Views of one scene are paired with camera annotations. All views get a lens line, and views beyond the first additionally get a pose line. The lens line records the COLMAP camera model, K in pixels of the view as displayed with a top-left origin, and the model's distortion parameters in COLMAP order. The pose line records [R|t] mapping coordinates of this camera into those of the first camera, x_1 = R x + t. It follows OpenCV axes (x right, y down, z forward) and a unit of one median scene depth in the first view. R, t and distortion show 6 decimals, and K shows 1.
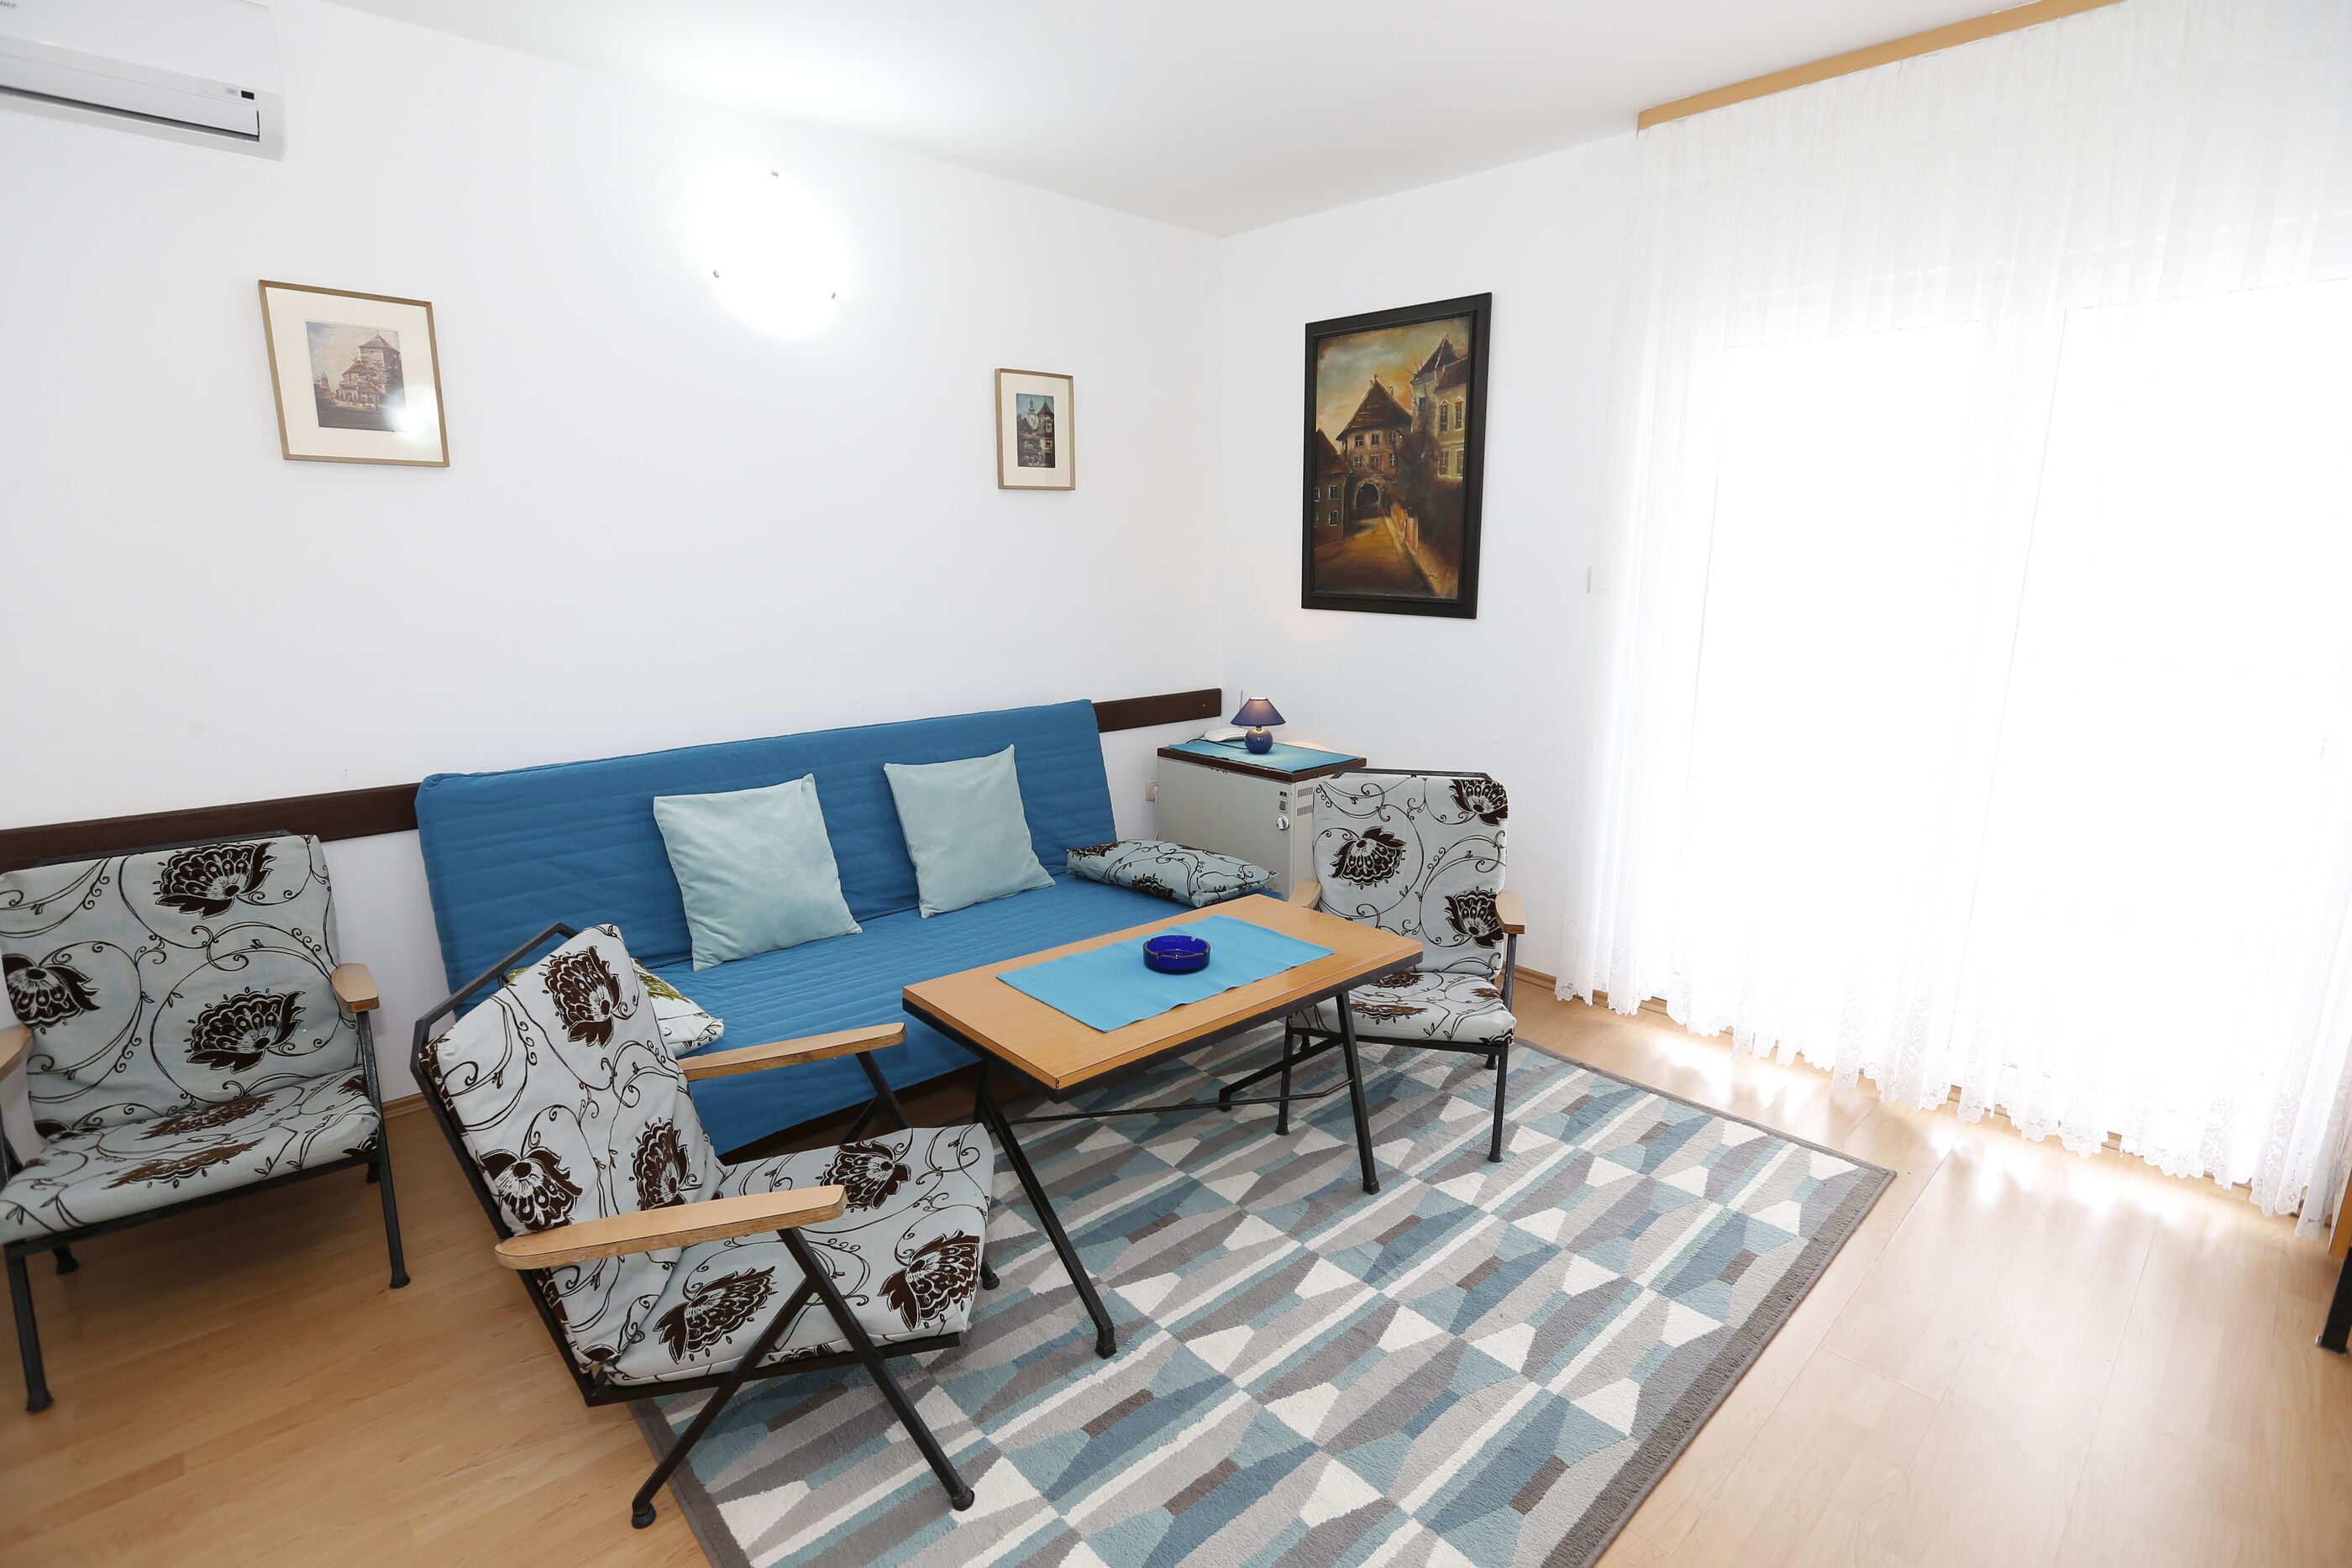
lens RADIAL K [[1107.3, 0, 1171.2], [0, 1107.3, 786.4], [0, 0, 1]] dist [-0.056643, 0.024371]
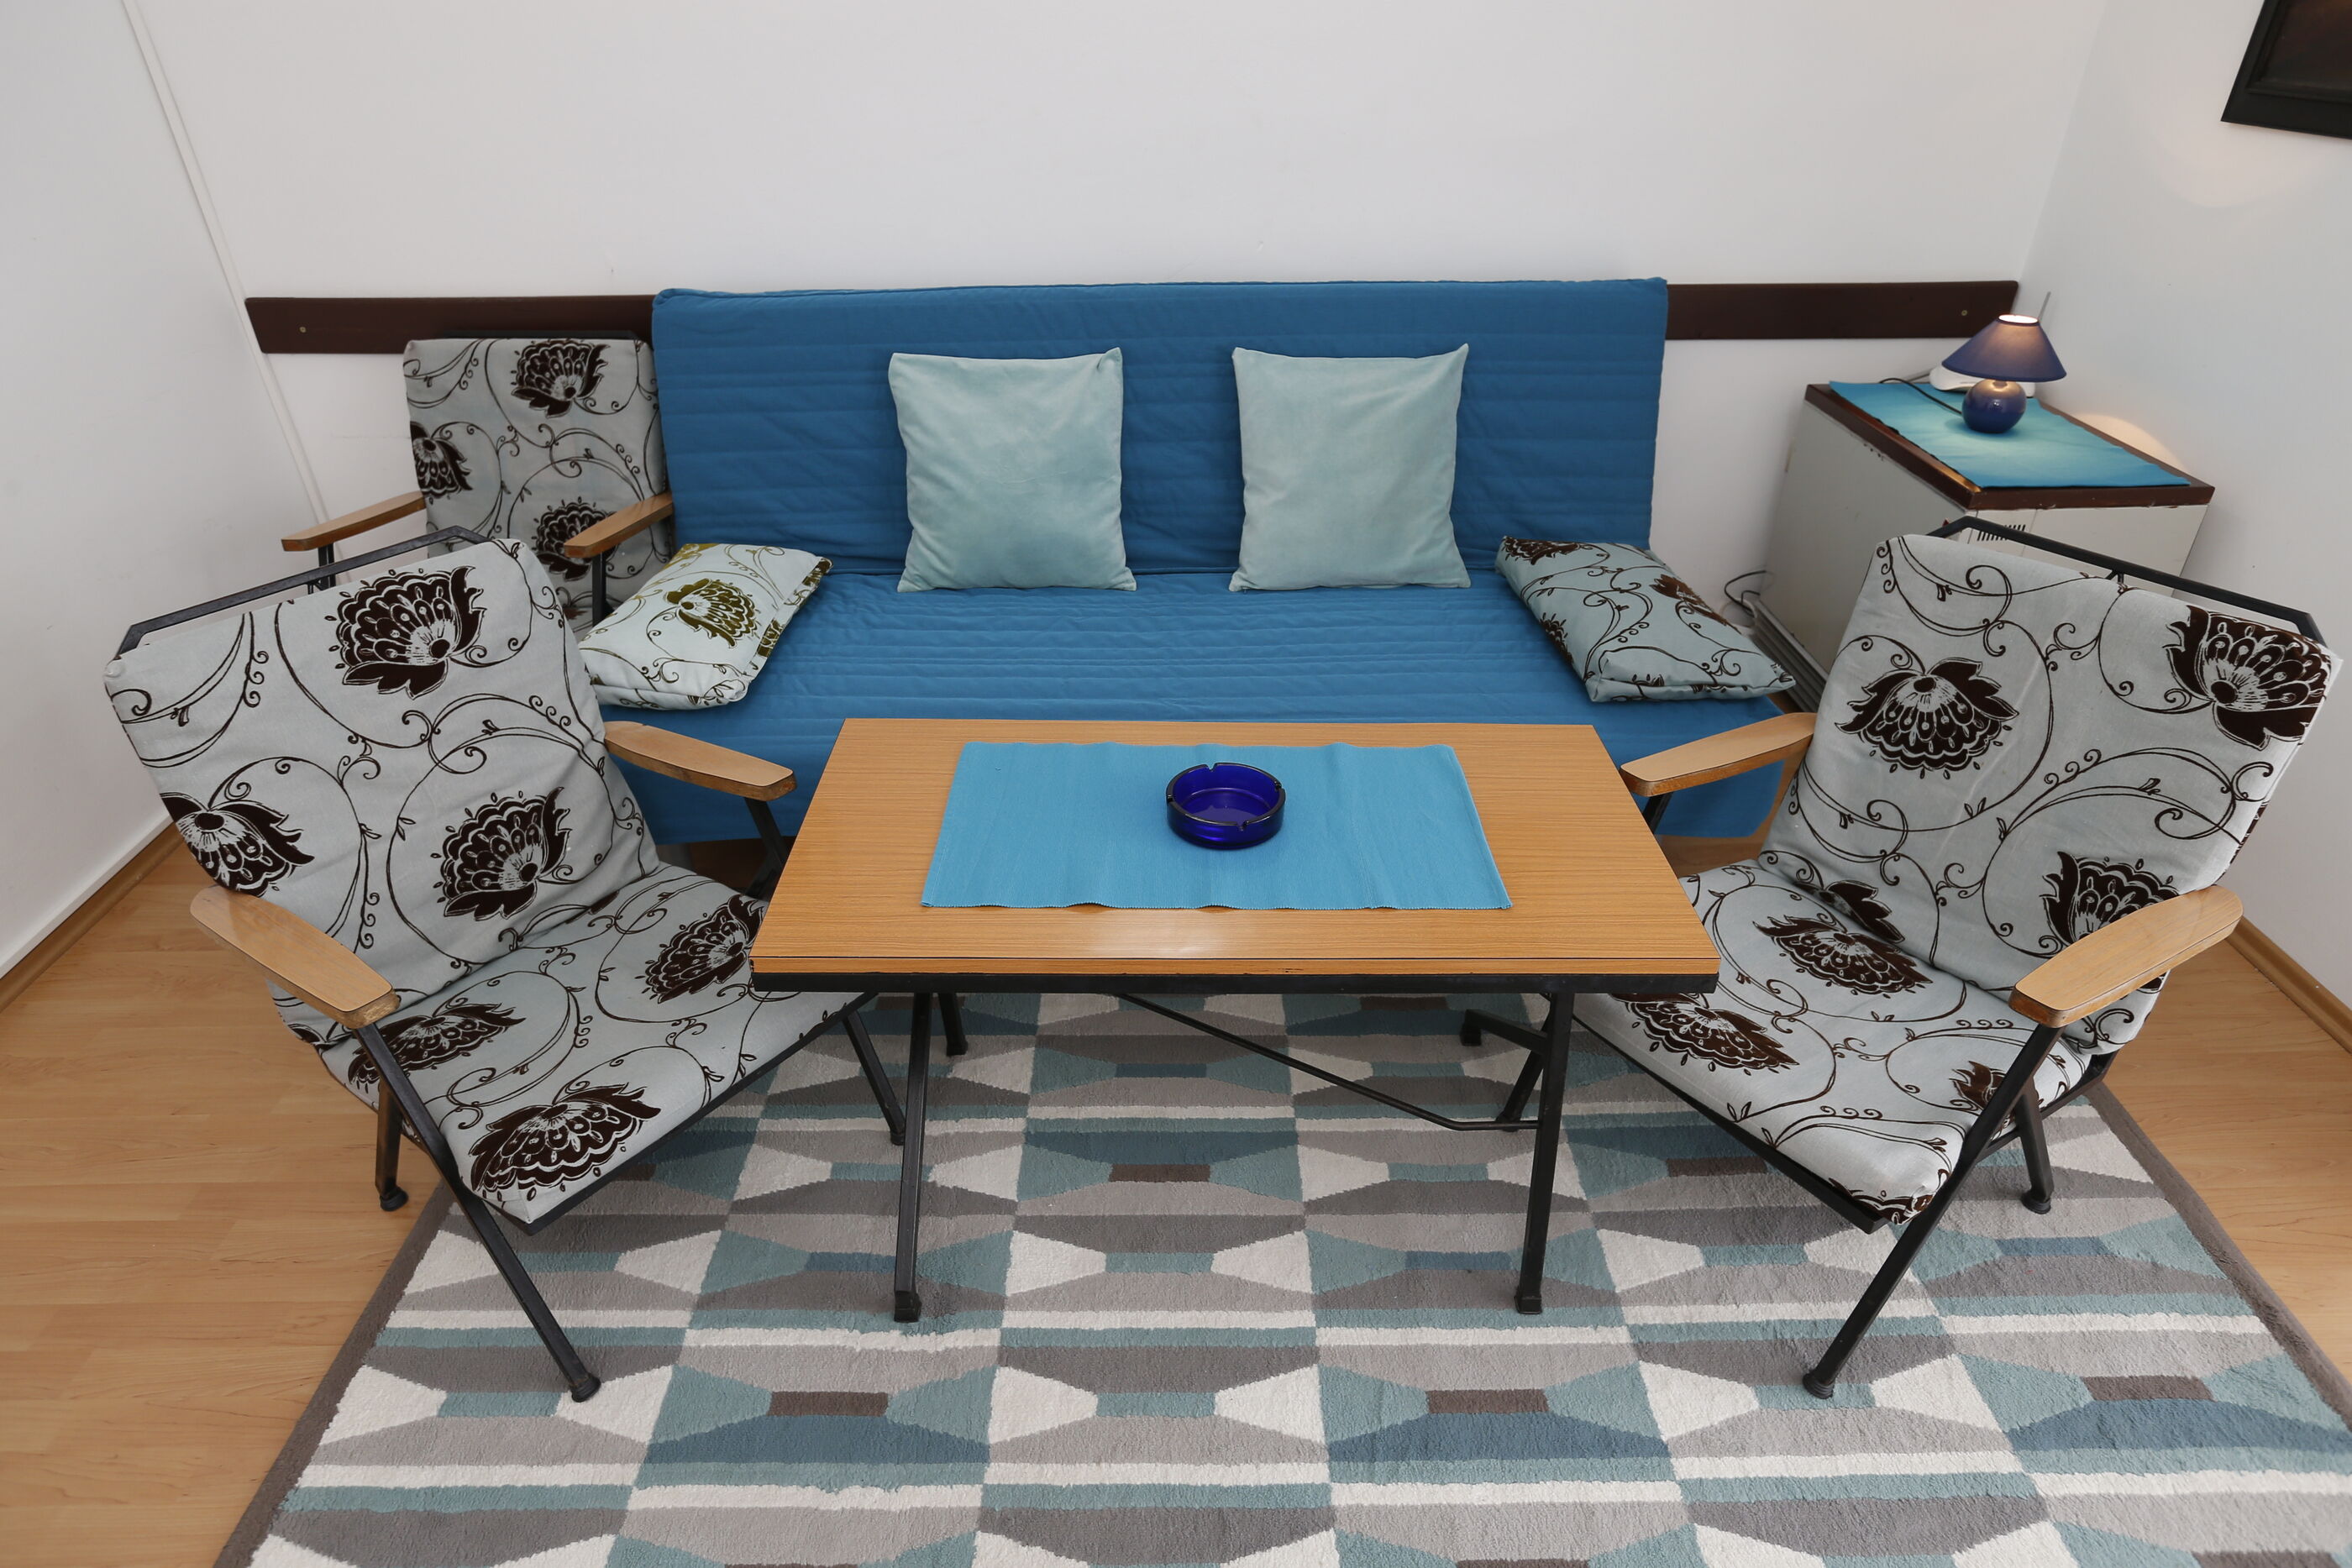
lens RADIAL K [[1354.8, 0, 1176.0], [0, 1354.8, 784.0], [0, 0, 1]] dist [-0.054060, 0.047964]
pose [[0.741054, 0.344793, -0.576156, 0.306185], [-0.129382, 0.915330, 0.381356, -0.096090], [0.658862, -0.208061, 0.722919, 0.388280]]
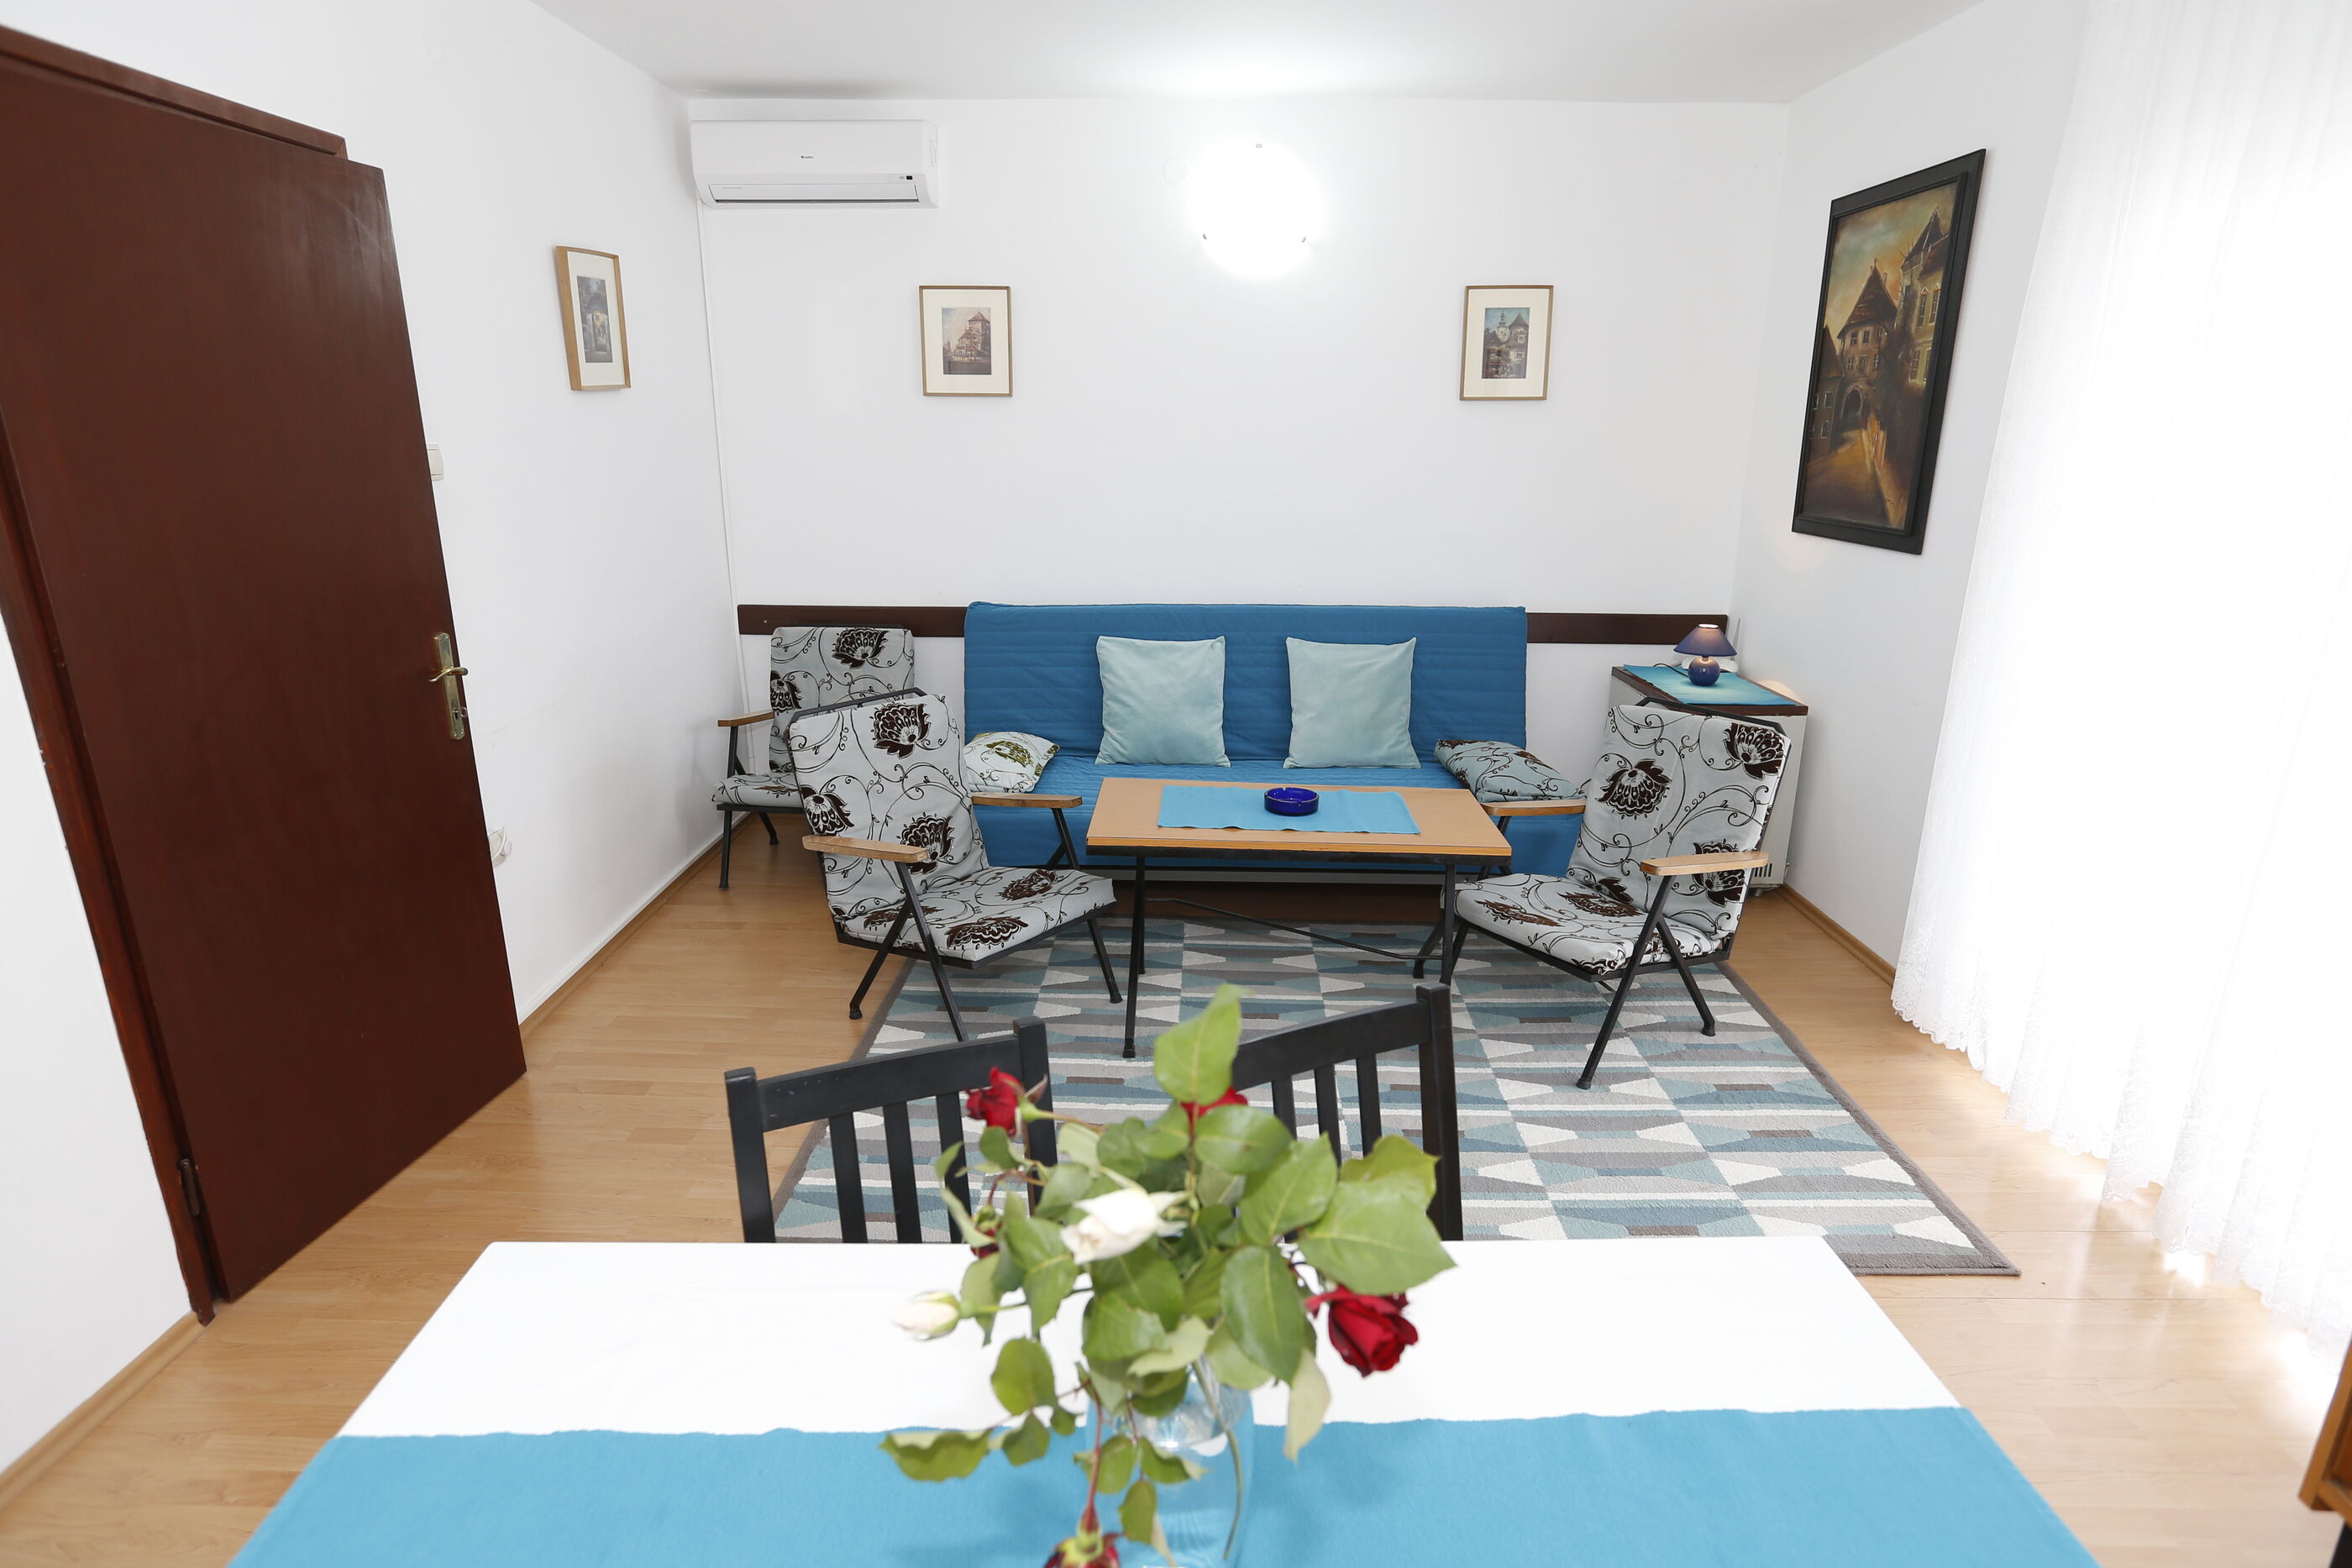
lens RADIAL K [[1239.0, 0, 1176.0], [0, 1239.0, 784.0], [0, 0, 1]] dist [-0.066871, 0.059061]
pose [[0.720266, 0.193895, -0.666049, 0.661425], [-0.147941, 0.980989, 0.125594, -0.017319], [0.677739, 0.008075, 0.735258, -0.078886]]
